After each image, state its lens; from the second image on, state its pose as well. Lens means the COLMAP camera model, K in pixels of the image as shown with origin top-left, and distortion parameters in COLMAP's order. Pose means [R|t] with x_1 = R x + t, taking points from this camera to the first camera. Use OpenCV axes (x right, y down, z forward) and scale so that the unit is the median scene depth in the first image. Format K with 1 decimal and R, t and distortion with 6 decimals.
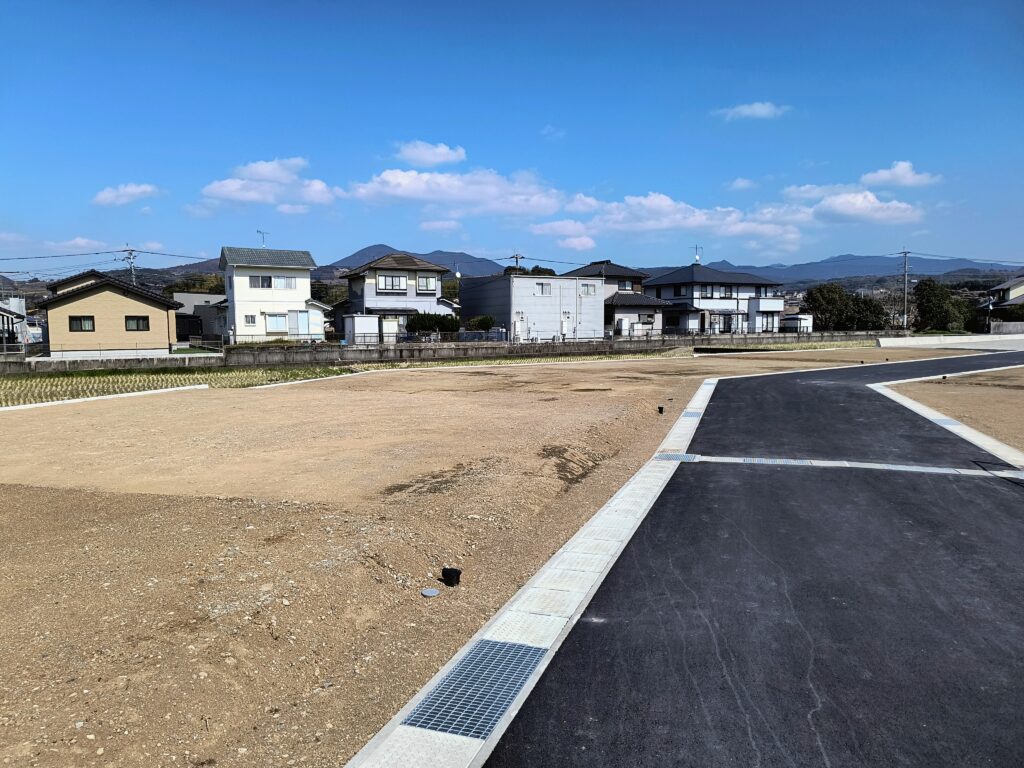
lens RADIAL K [[690.8, 0, 512.0], [0, 690.8, 384.0], [0, 0, 1]] dist [0.071841, -0.066789]
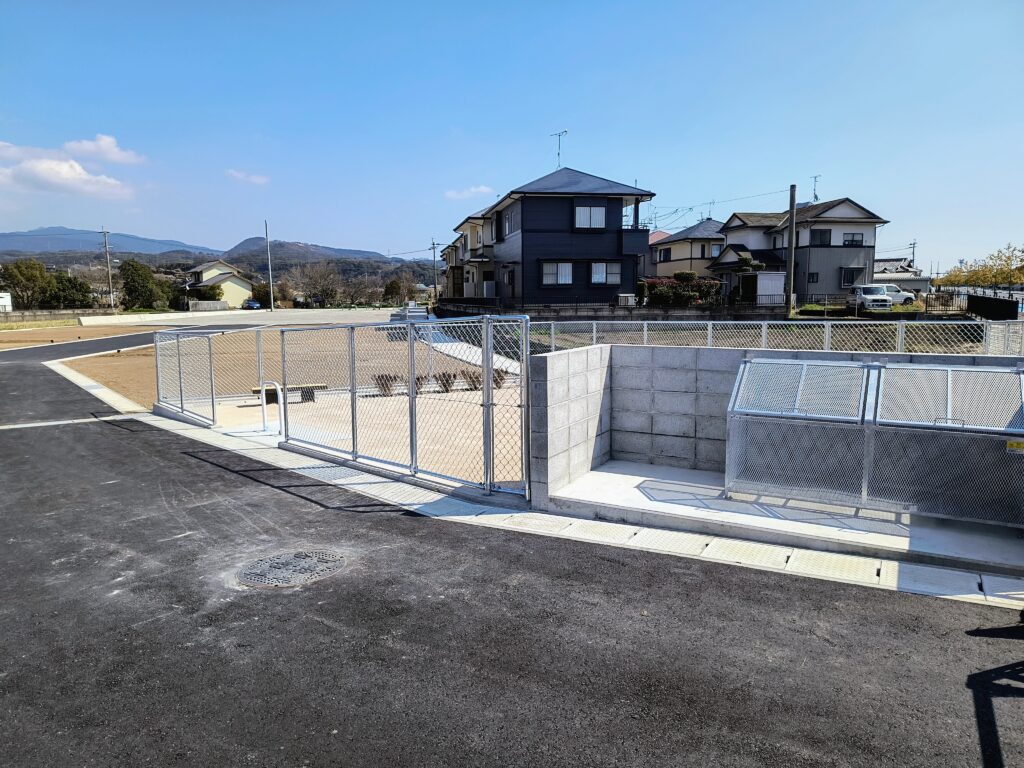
lens RADIAL K [[696.2, 0, 517.8], [0, 696.2, 383.2], [0, 0, 1]] dist [0.057772, -0.071377]
pose [[0.531409, -0.097461, 0.841490, -0.001886], [0.072355, 0.994952, 0.069542, 0.004182], [-0.844019, 0.023931, 0.535778, -0.066040]]
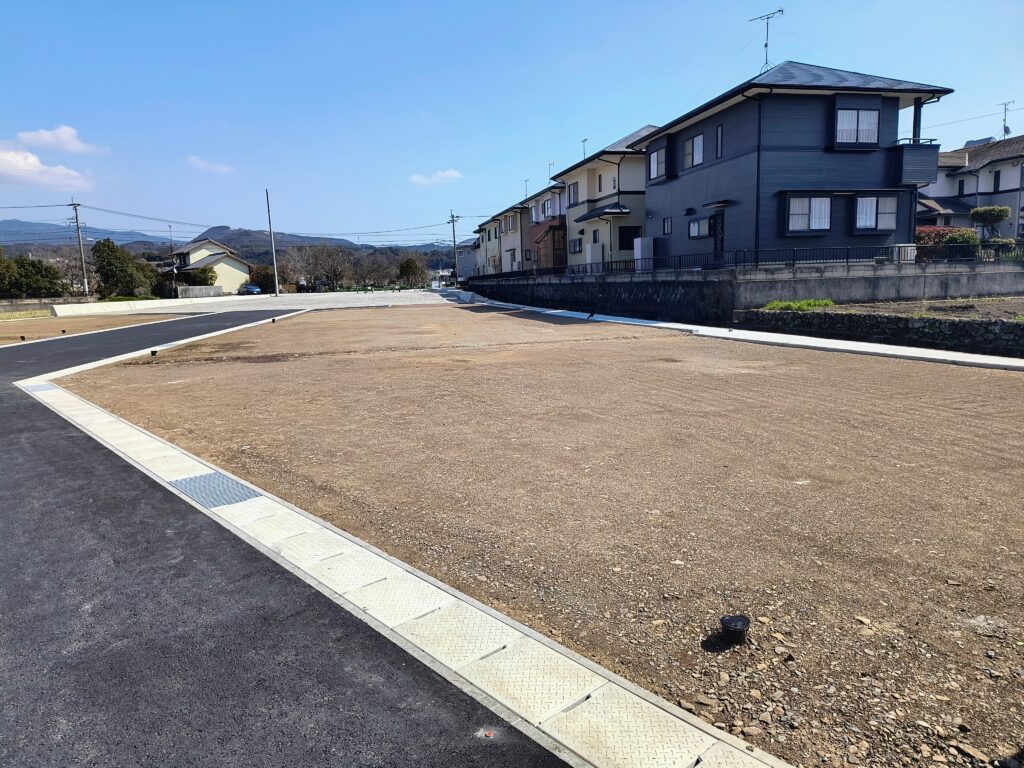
lens RADIAL K [[697.1, 0, 514.7], [0, 697.1, 364.6], [0, 0, 1]] dist [0.059760, -0.064930]
pose [[0.497921, -0.108367, 0.860425, 0.101242], [0.097255, 0.992881, 0.068768, -0.004851], [-0.861752, 0.049439, 0.504916, 0.176371]]
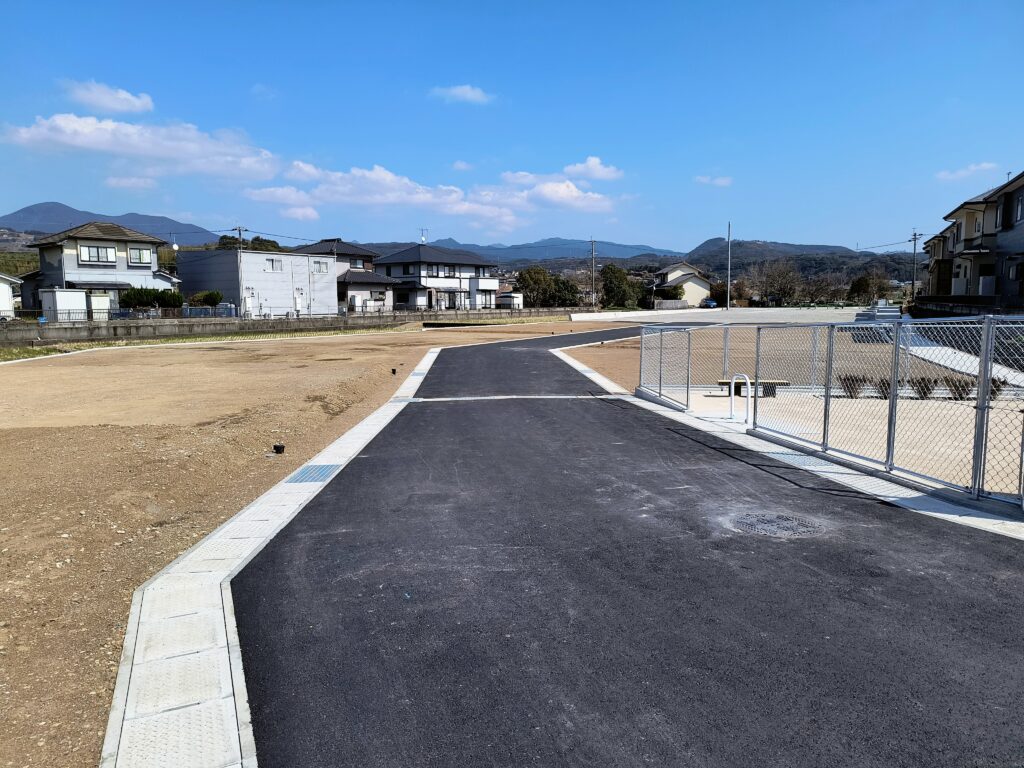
lens RADIAL K [[696.2, 0, 517.8], [0, 696.2, 383.2], [0, 0, 1]] dist [0.057772, -0.071377]
pose [[0.925720, -0.041979, 0.375873, -0.015678], [0.029587, 0.998813, 0.038682, 0.004690], [-0.377051, -0.024688, 0.925863, -0.074323]]
